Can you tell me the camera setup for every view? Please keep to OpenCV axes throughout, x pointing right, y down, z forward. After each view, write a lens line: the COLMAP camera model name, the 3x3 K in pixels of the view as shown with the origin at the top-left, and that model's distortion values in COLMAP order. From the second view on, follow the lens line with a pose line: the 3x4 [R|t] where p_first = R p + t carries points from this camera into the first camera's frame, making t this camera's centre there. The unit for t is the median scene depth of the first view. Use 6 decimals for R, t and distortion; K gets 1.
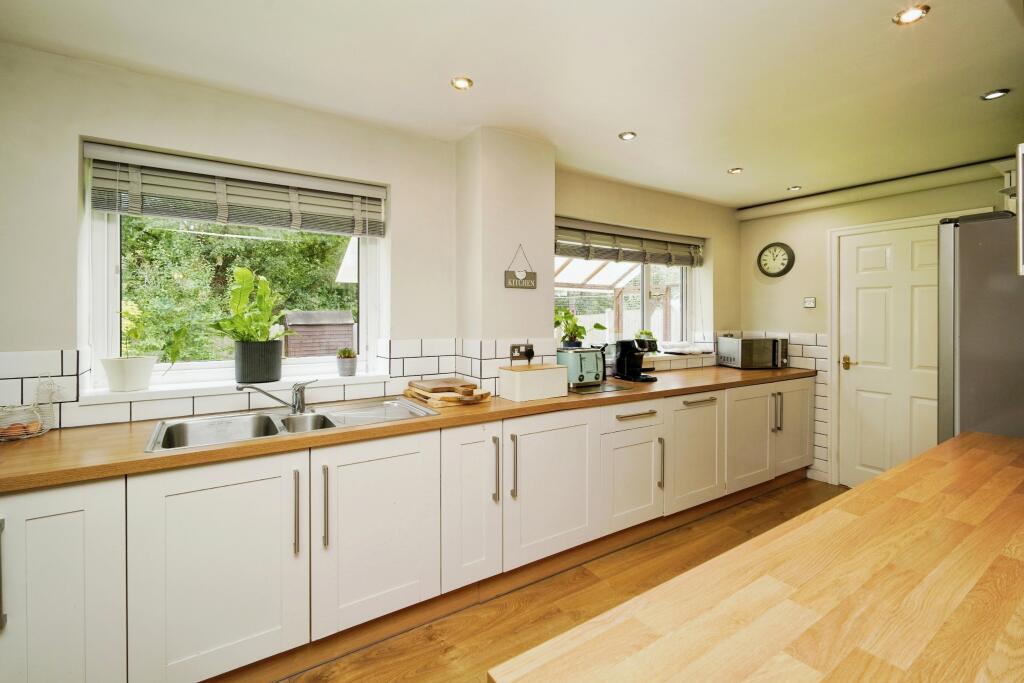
lens RADIAL K [[450.8, 0, 511.1], [0, 450.8, 331.3], [0, 0, 1]] dist [-0.000922, -0.000126]
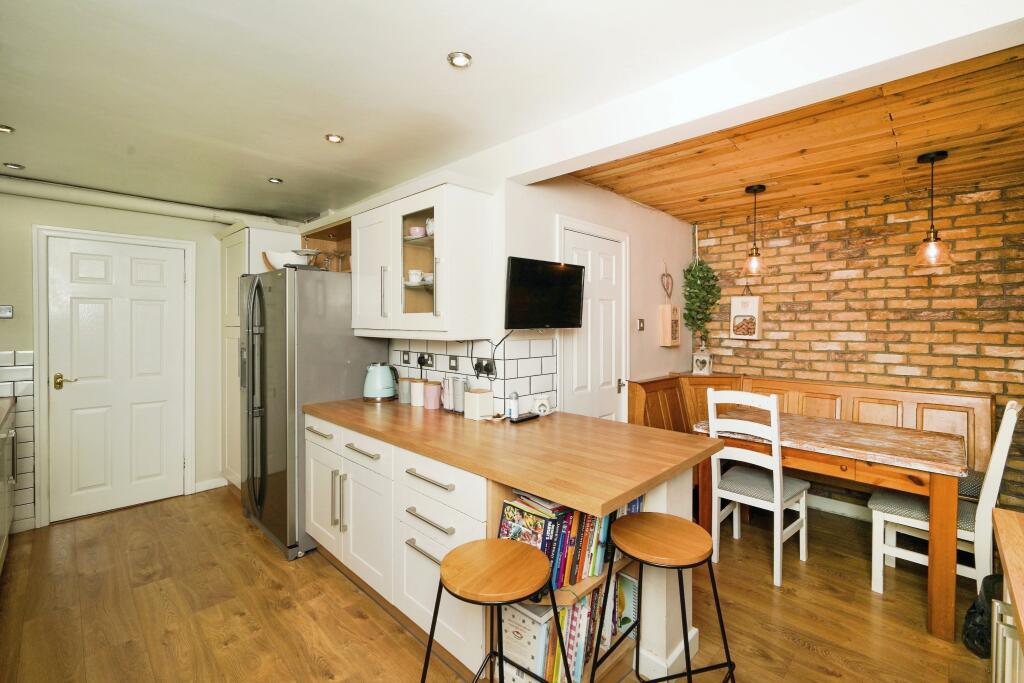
lens RADIAL K [[450.8, 0, 511.1], [0, 450.8, 331.3], [0, 0, 1]] dist [-0.000922, -0.000126]
pose [[-0.205251, 0.005236, 0.978695, -0.338190], [0.027125, 0.999632, 0.000341, -0.004482], [-0.978333, 0.026617, -0.205317, 0.321522]]
